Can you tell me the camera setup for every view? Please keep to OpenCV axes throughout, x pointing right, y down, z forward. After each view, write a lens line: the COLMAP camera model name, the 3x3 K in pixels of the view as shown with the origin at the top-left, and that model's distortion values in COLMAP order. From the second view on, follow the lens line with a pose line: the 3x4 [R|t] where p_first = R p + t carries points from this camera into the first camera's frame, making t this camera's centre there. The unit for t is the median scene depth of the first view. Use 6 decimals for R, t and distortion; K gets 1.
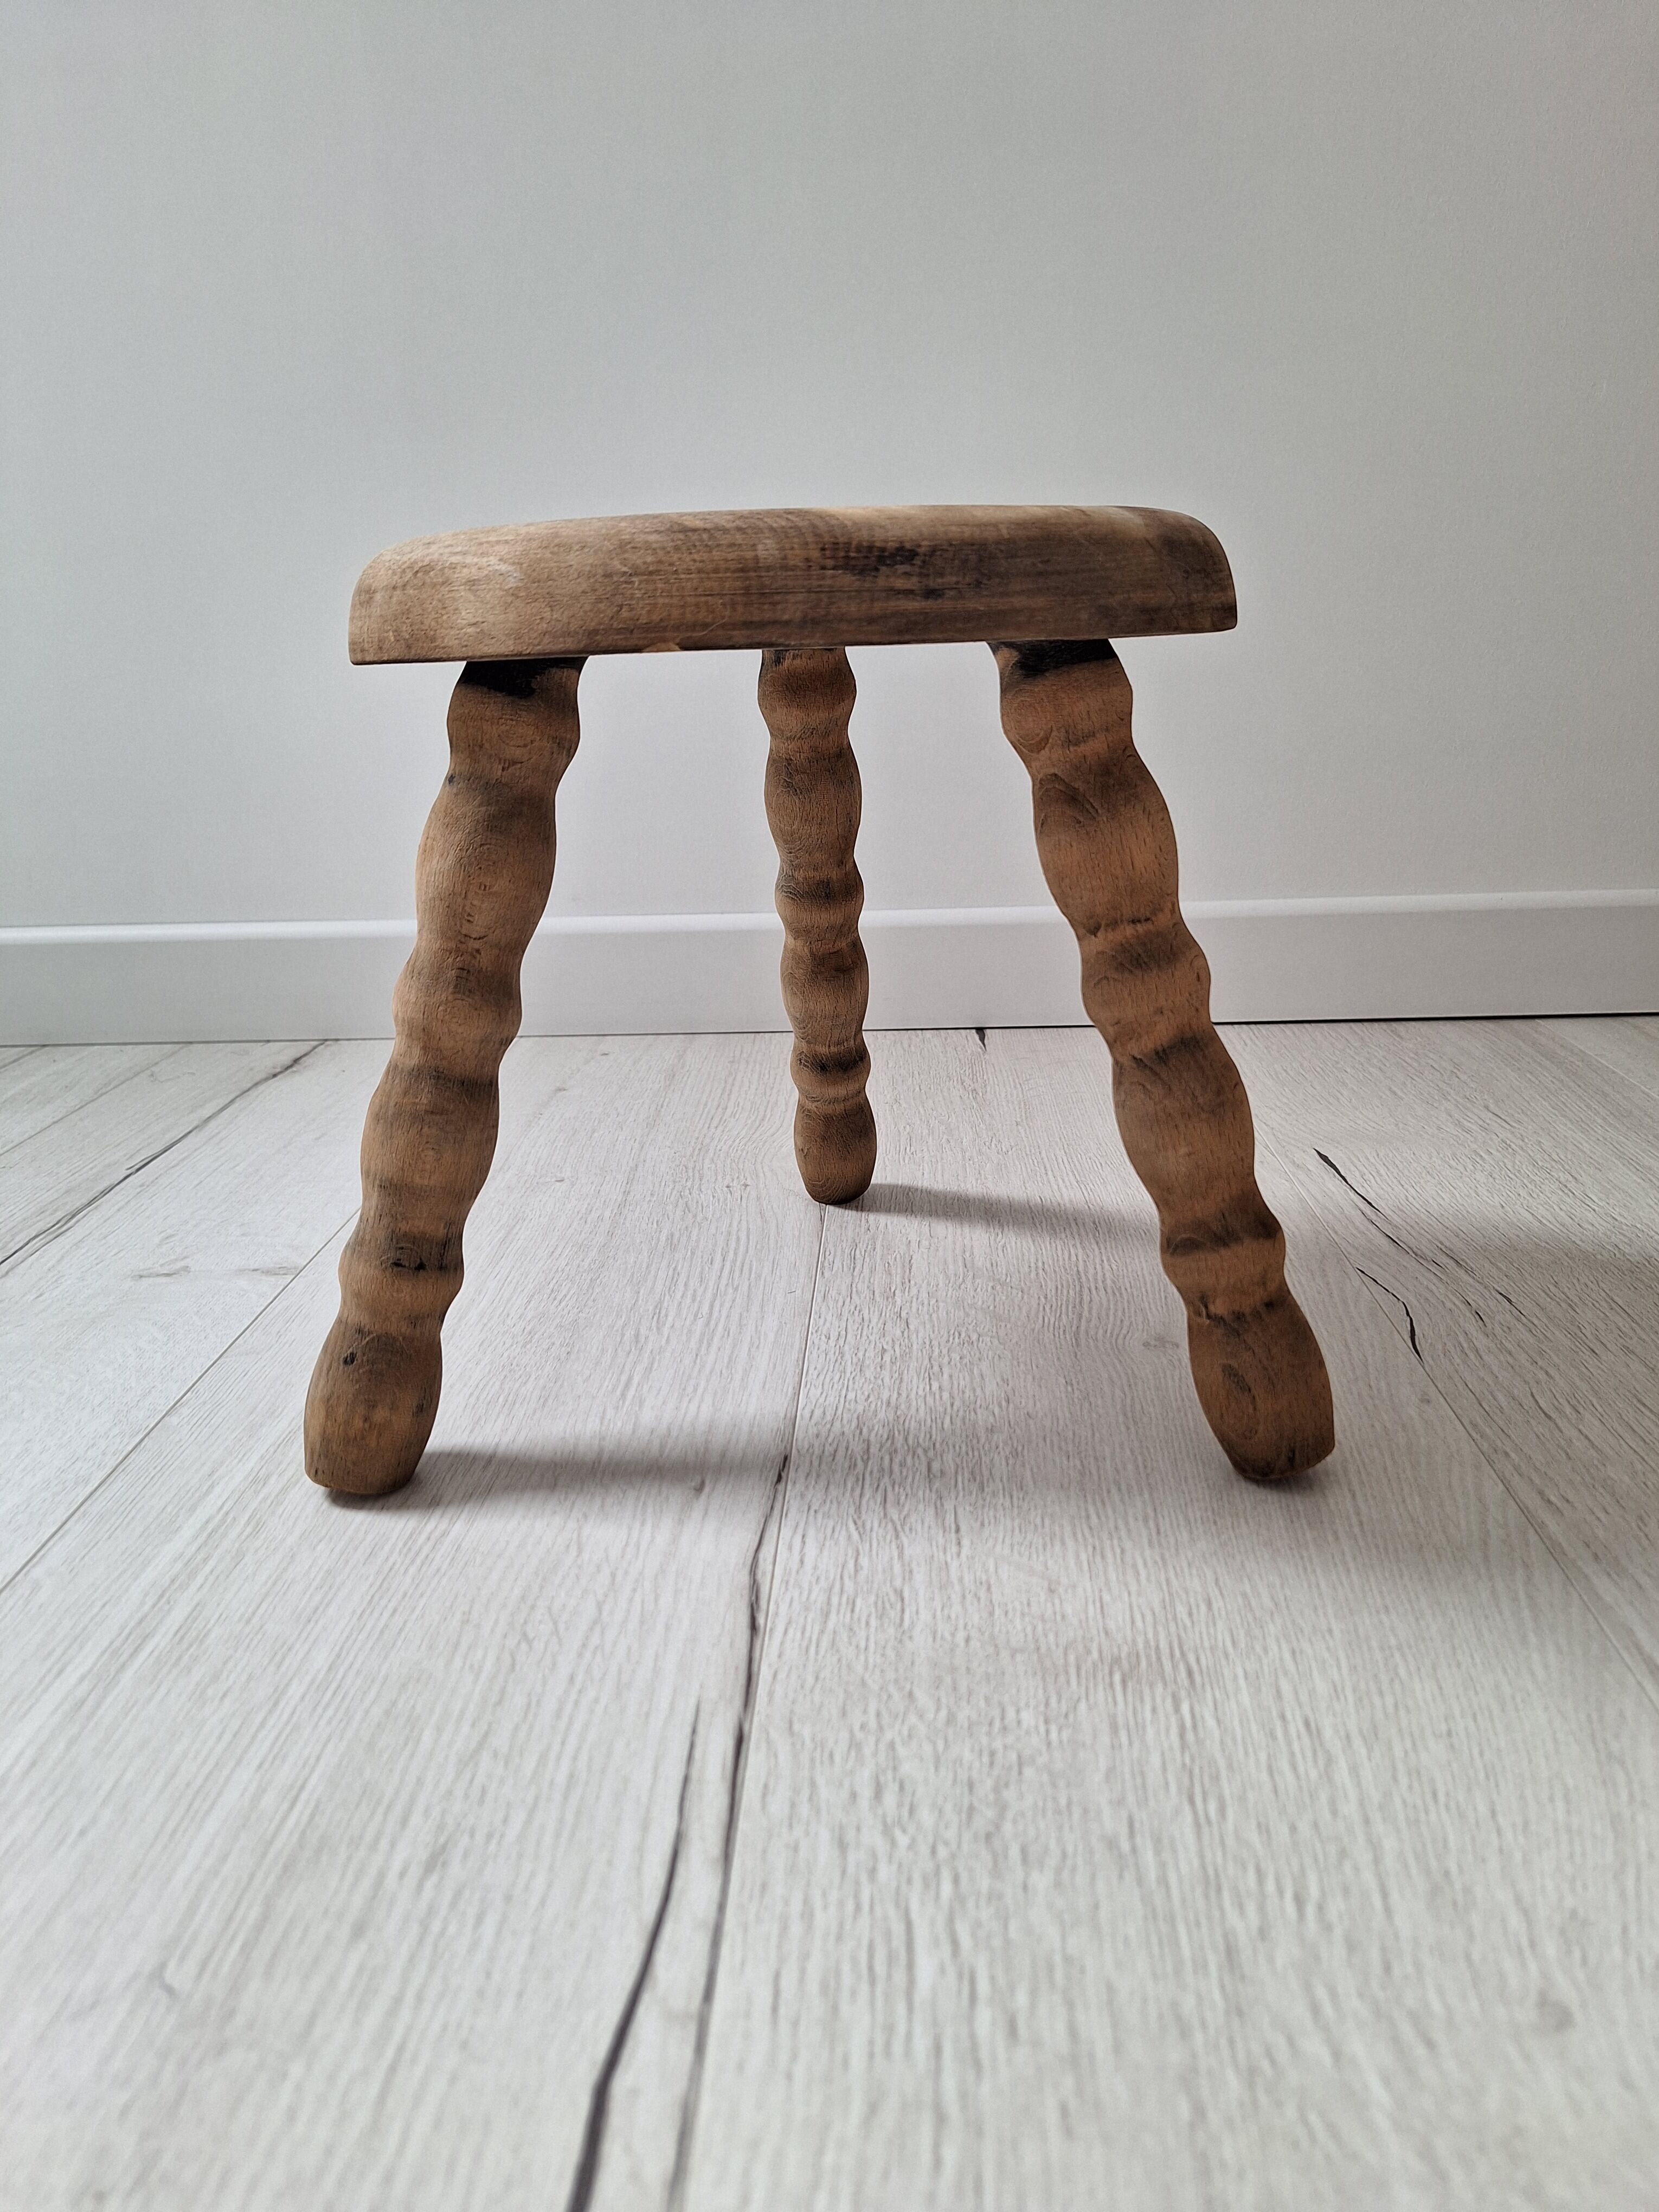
lens RADIAL K [[1568.2, 0, 878.4], [0, 1568.2, 1168.9], [0, 0, 1]] dist [0.062353, -0.094369]
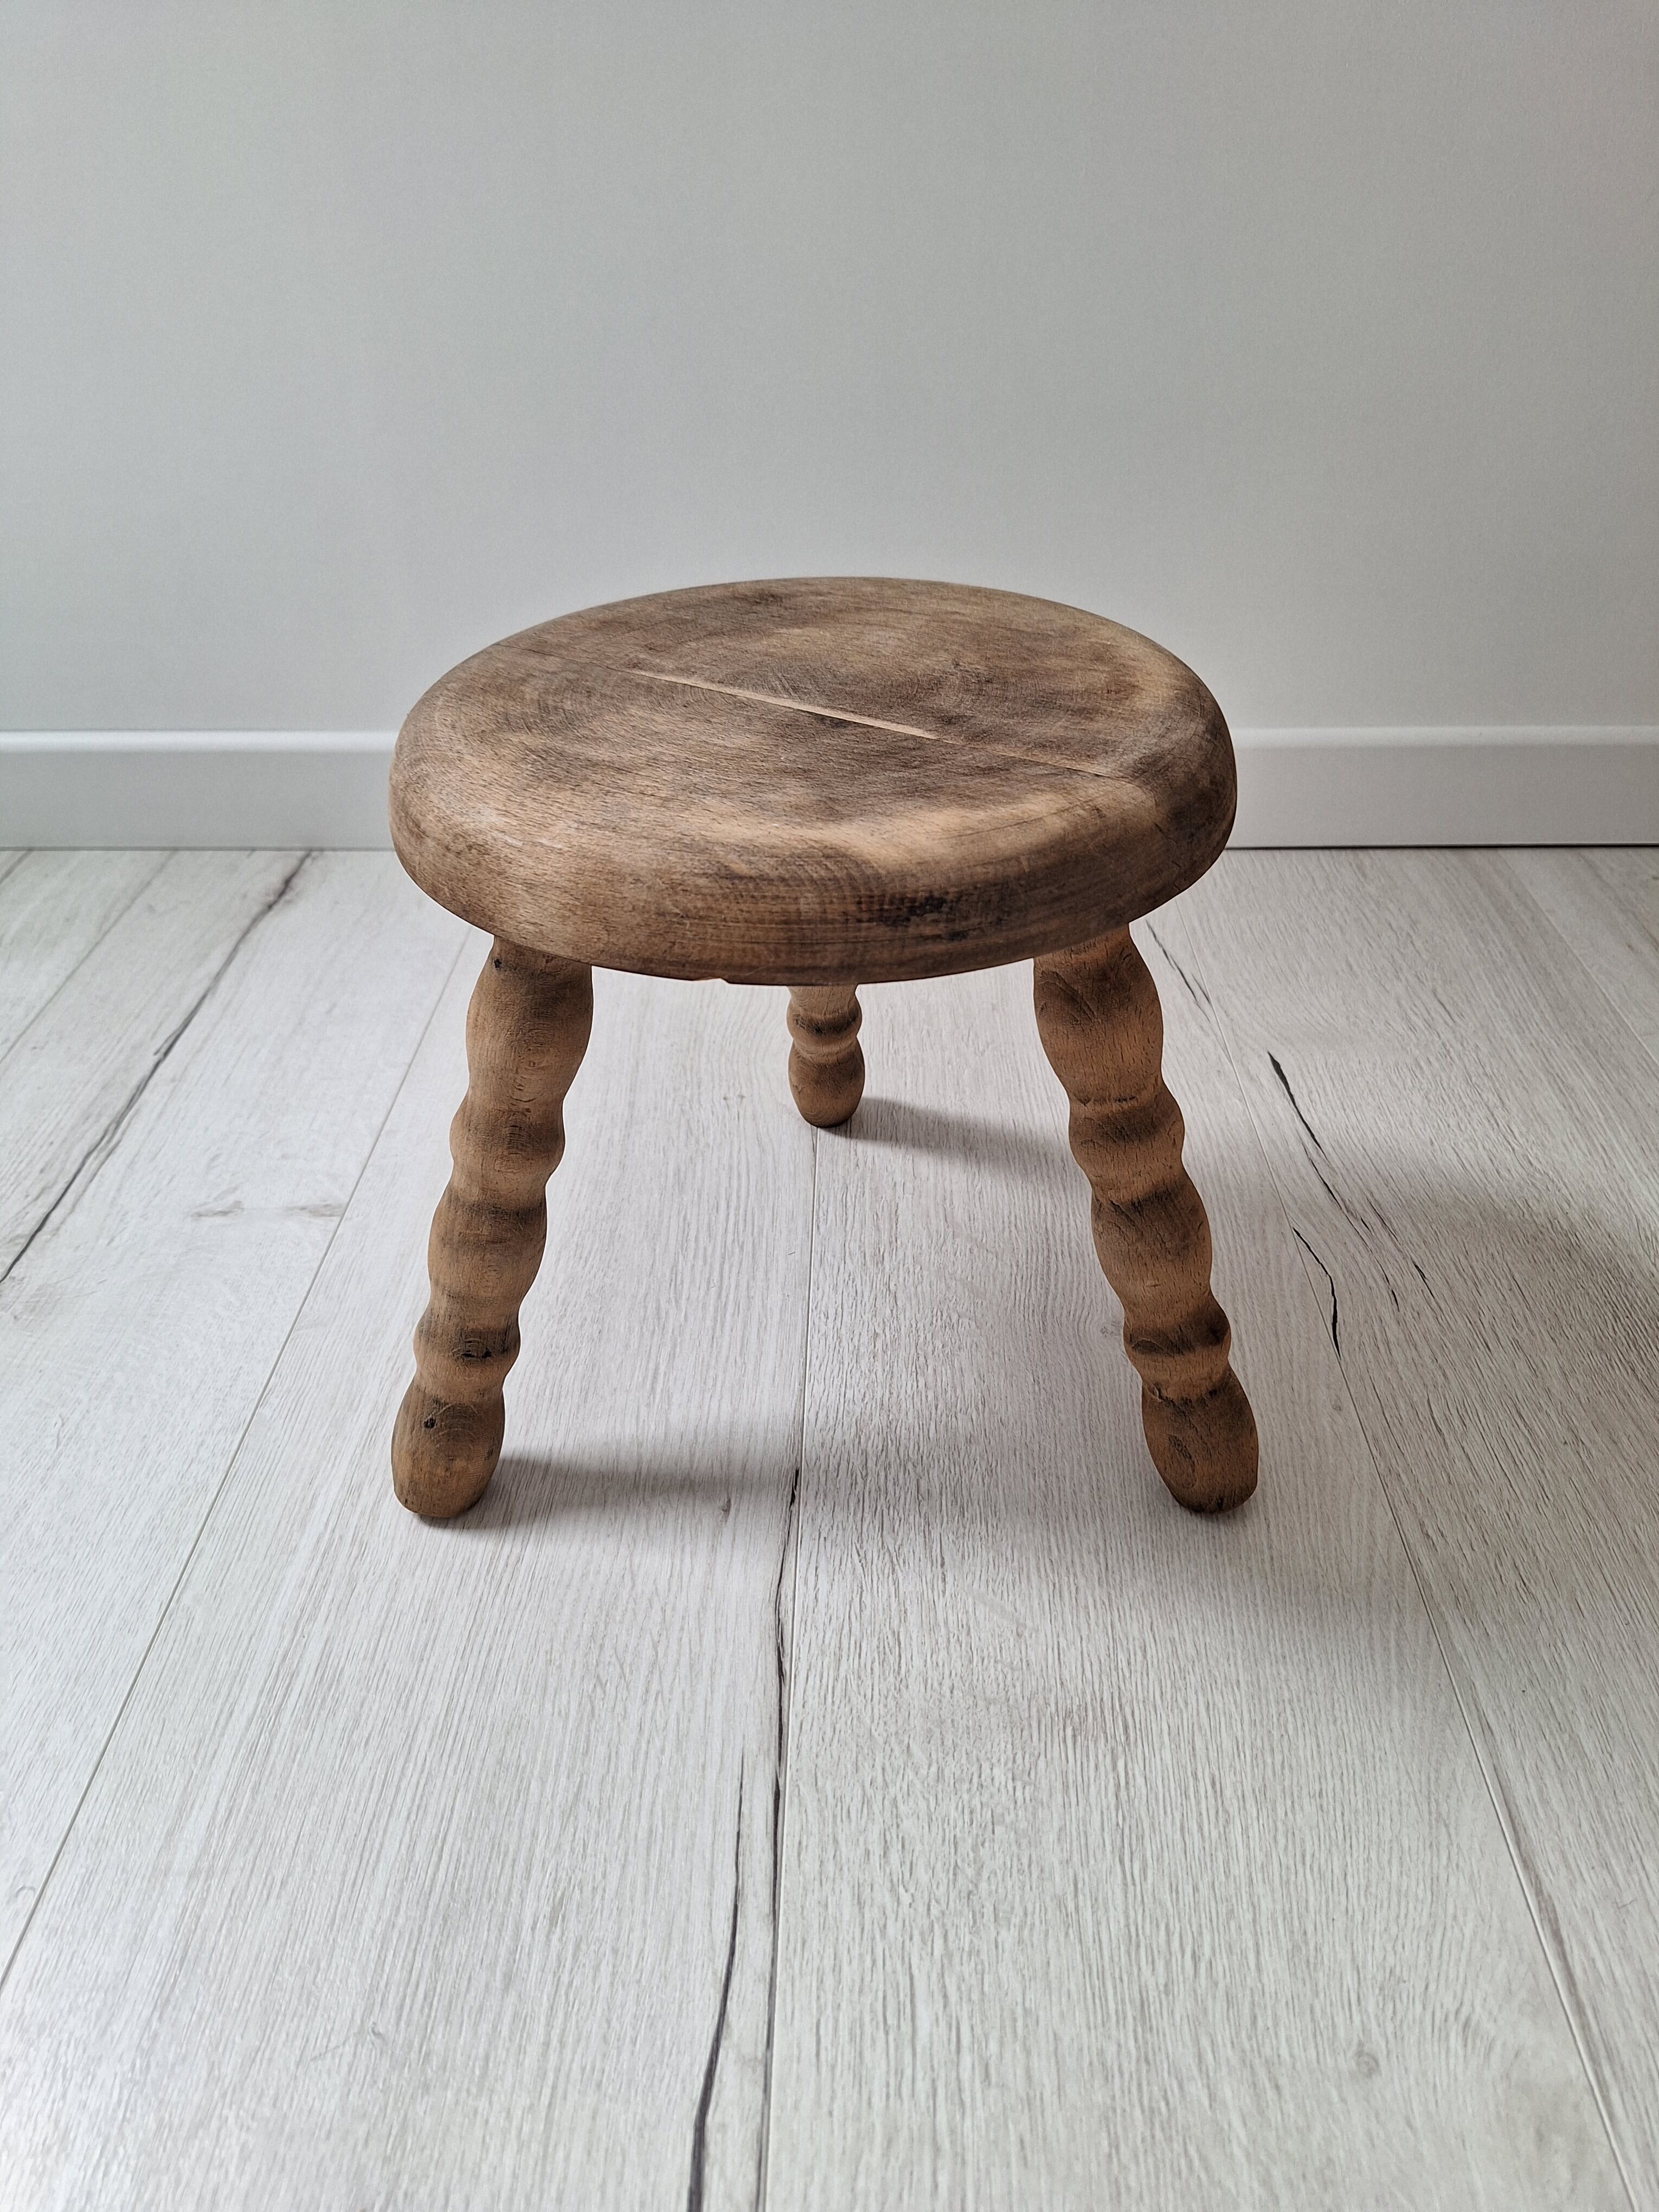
lens RADIAL K [[1568.2, 0, 858.6], [0, 1568.2, 1156.7], [0, 0, 1]] dist [0.062353, -0.094369]
pose [[0.999647, 0.010301, 0.024483, -0.053556], [-0.017172, 0.953835, 0.299841, -0.486676], [-0.020264, -0.300156, 0.953675, -0.075451]]
